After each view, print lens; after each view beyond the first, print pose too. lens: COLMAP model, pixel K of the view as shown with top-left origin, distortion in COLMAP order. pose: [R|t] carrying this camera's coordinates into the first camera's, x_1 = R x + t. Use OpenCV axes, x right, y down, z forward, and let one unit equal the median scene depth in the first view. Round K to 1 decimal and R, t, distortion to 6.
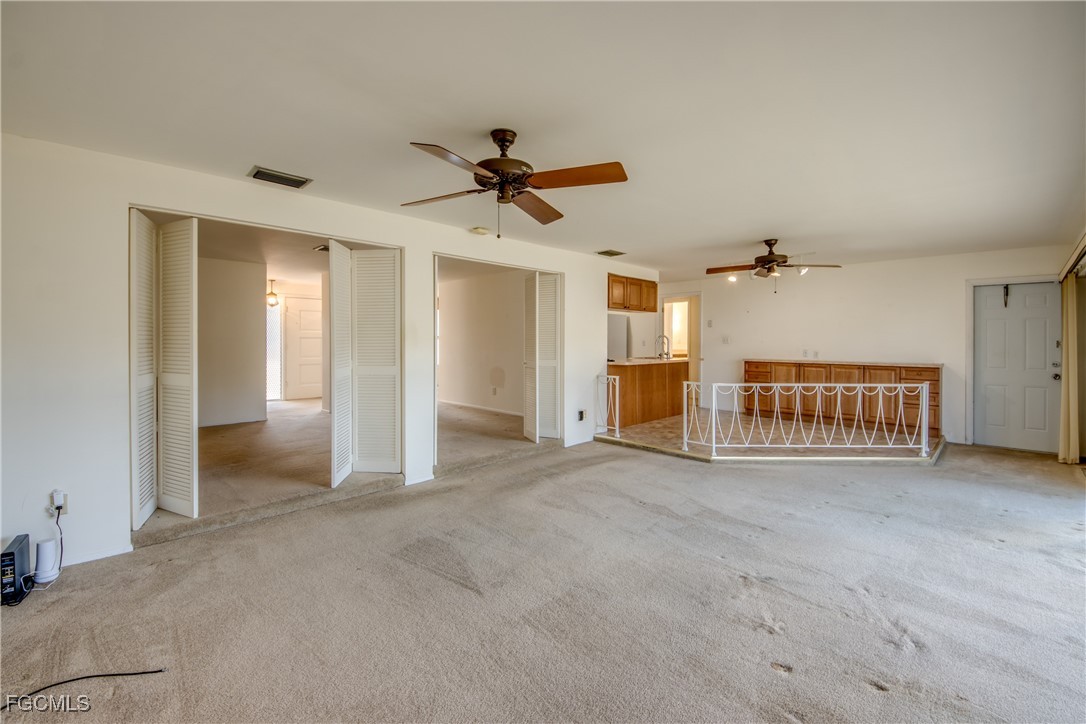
lens RADIAL K [[460.8, 0, 534.5], [0, 460.8, 348.4], [0, 0, 1]] dist [0.023197, -0.018567]
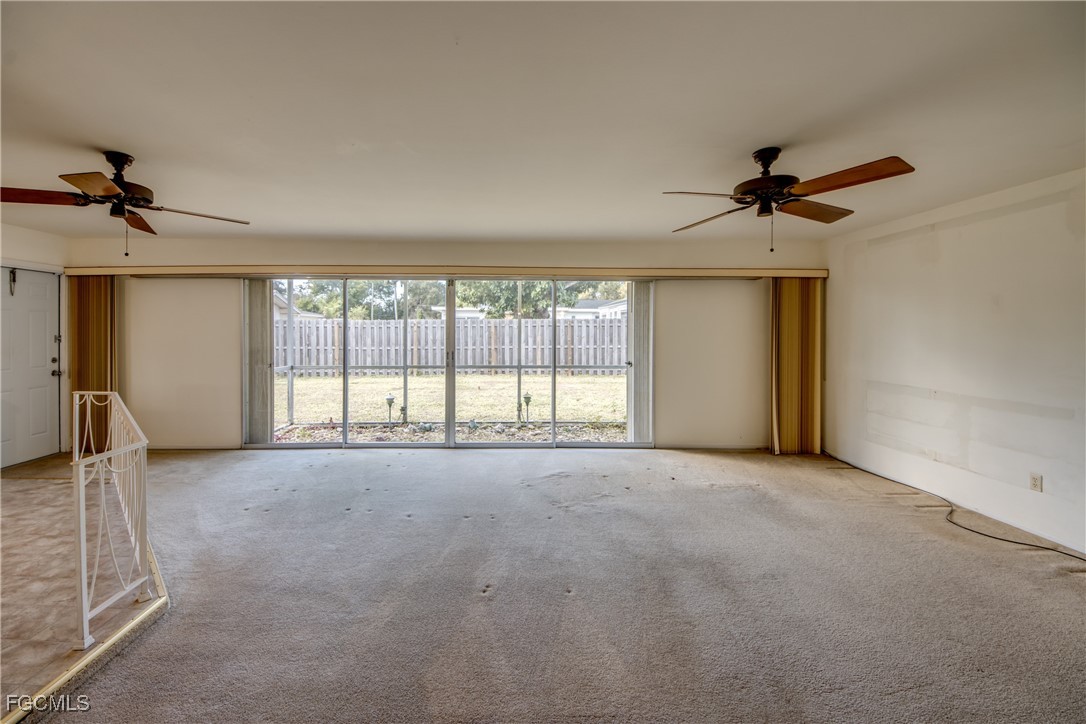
lens RADIAL K [[417.9, 0, 510.0], [0, 417.9, 331.3], [0, 0, 1]] dist [0.022296, -0.017991]
pose [[-0.733938, -0.007499, 0.679175, -0.144065], [0.008319, 0.999765, 0.020028, -0.034038], [-0.679166, 0.020349, -0.733703, 1.000201]]
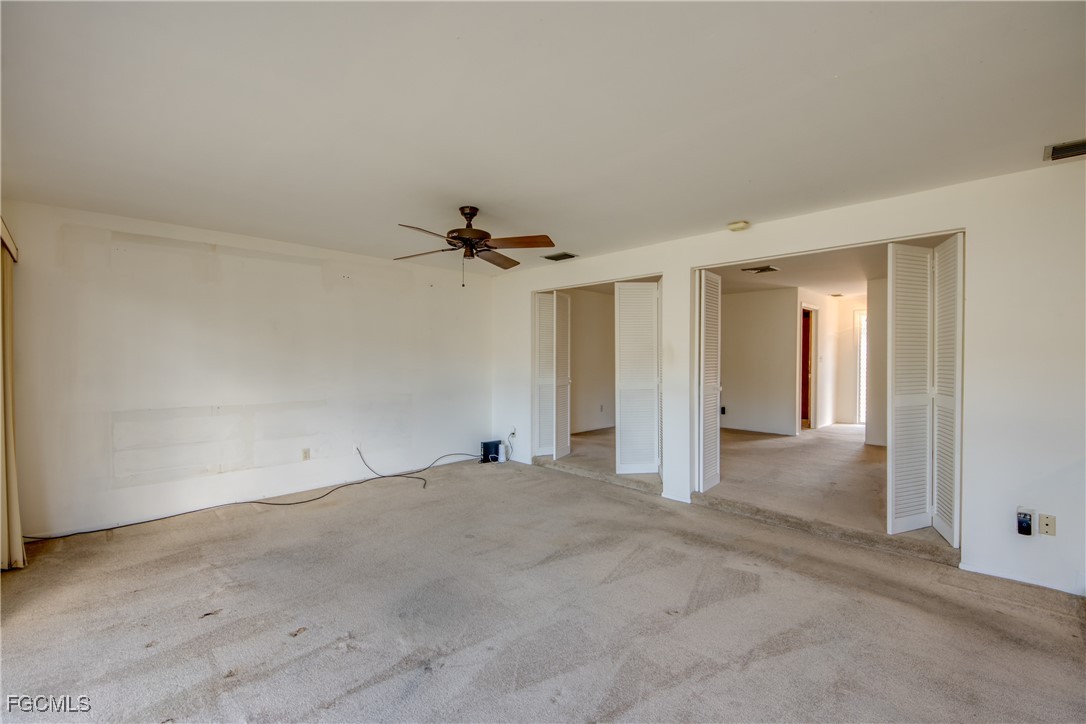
lens RADIAL K [[453.3, 0, 563.1], [0, 453.3, 362.7], [0, 0, 1]] dist [-0.002778, -0.000277]
pose [[0.049264, 0.009478, -0.998741, 0.603584], [-0.023636, 0.999686, 0.008321, -0.012223], [0.998506, 0.023197, 0.049472, 0.575576]]
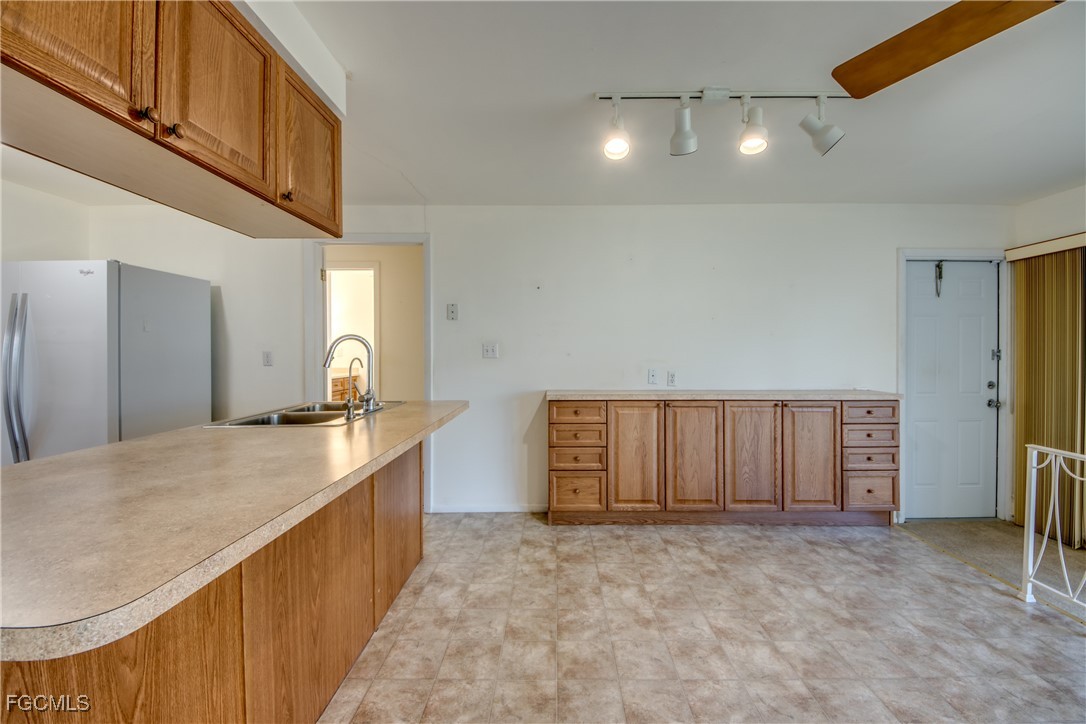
lens RADIAL K [[448.1, 0, 555.4], [0, 448.1, 350.8], [0, 0, 1]] dist [0.017626, -0.019231]
pose [[0.689376, -0.006046, 0.724378, 0.230404], [0.016390, 0.999839, -0.007253, -0.020294], [-0.724218, 0.016873, 0.689365, 1.016095]]
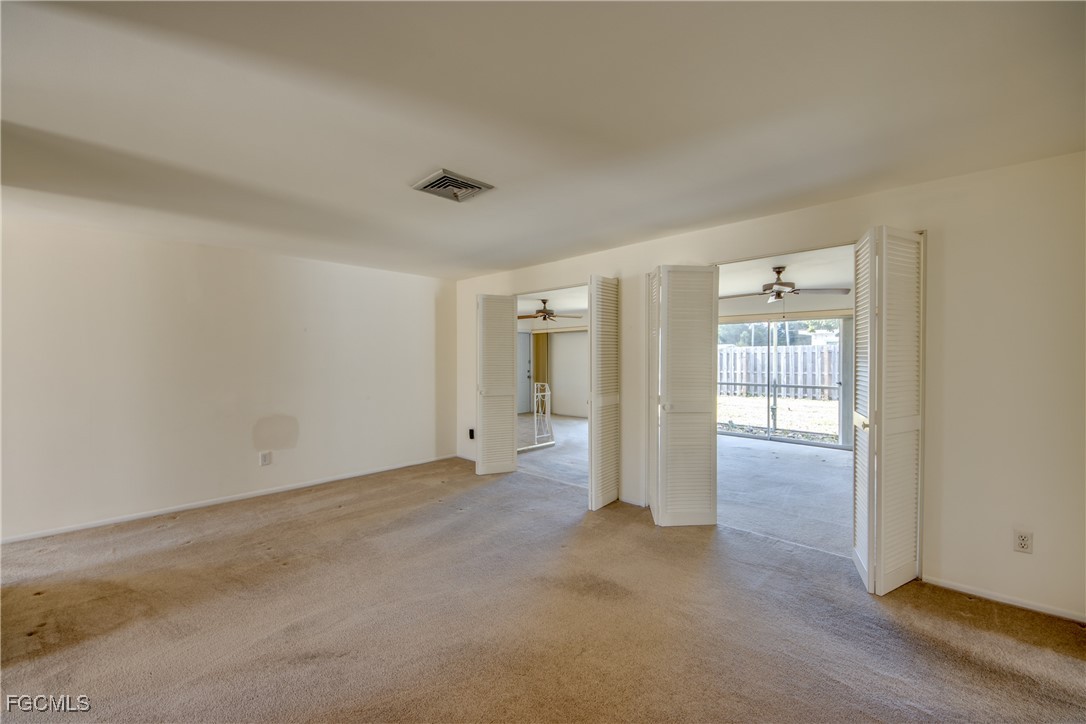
lens RADIAL K [[452.6, 0, 543.0], [0, 452.6, 362.0], [0, 0, 1]] dist [0.033367, -0.022309]
pose [[-0.036956, -0.016818, 0.999175, -0.995753], [0.023663, 0.999563, 0.017700, -0.044358], [-0.999037, 0.024297, -0.036542, 1.015526]]
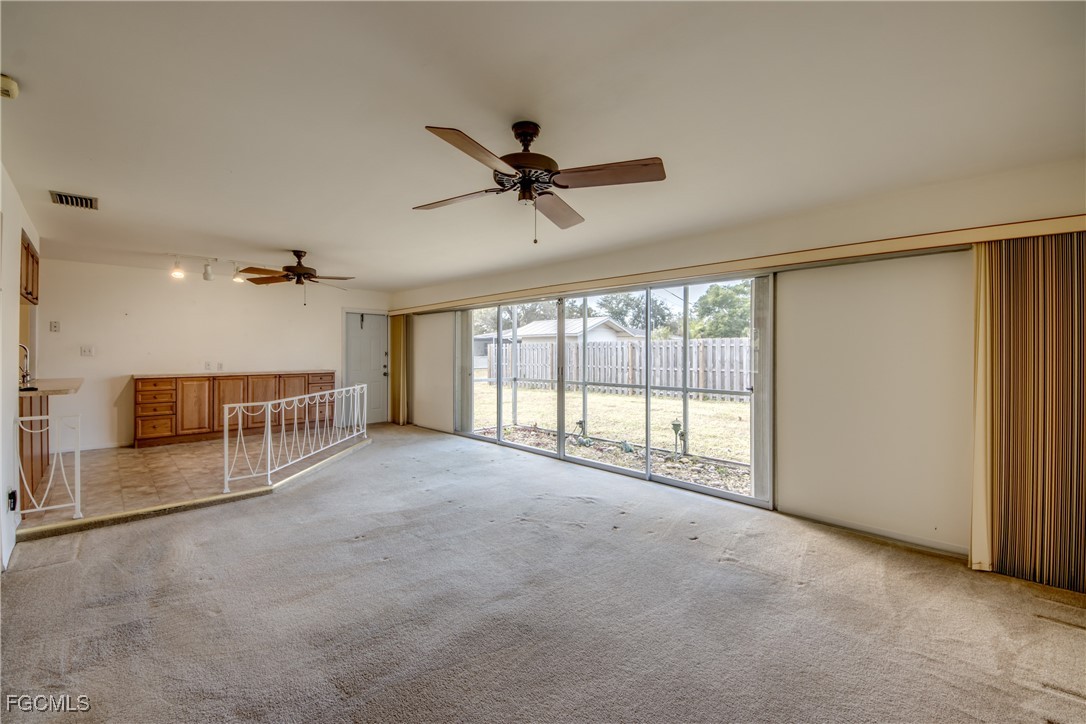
lens RADIAL K [[448.1, 0, 555.4], [0, 448.1, 350.8], [0, 0, 1]] dist [0.017626, -0.019231]
pose [[-0.032771, -0.000019, 0.999463, -0.452623], [0.017051, 0.999854, 0.000579, -0.010536], [-0.999317, 0.017061, -0.032766, 0.460570]]
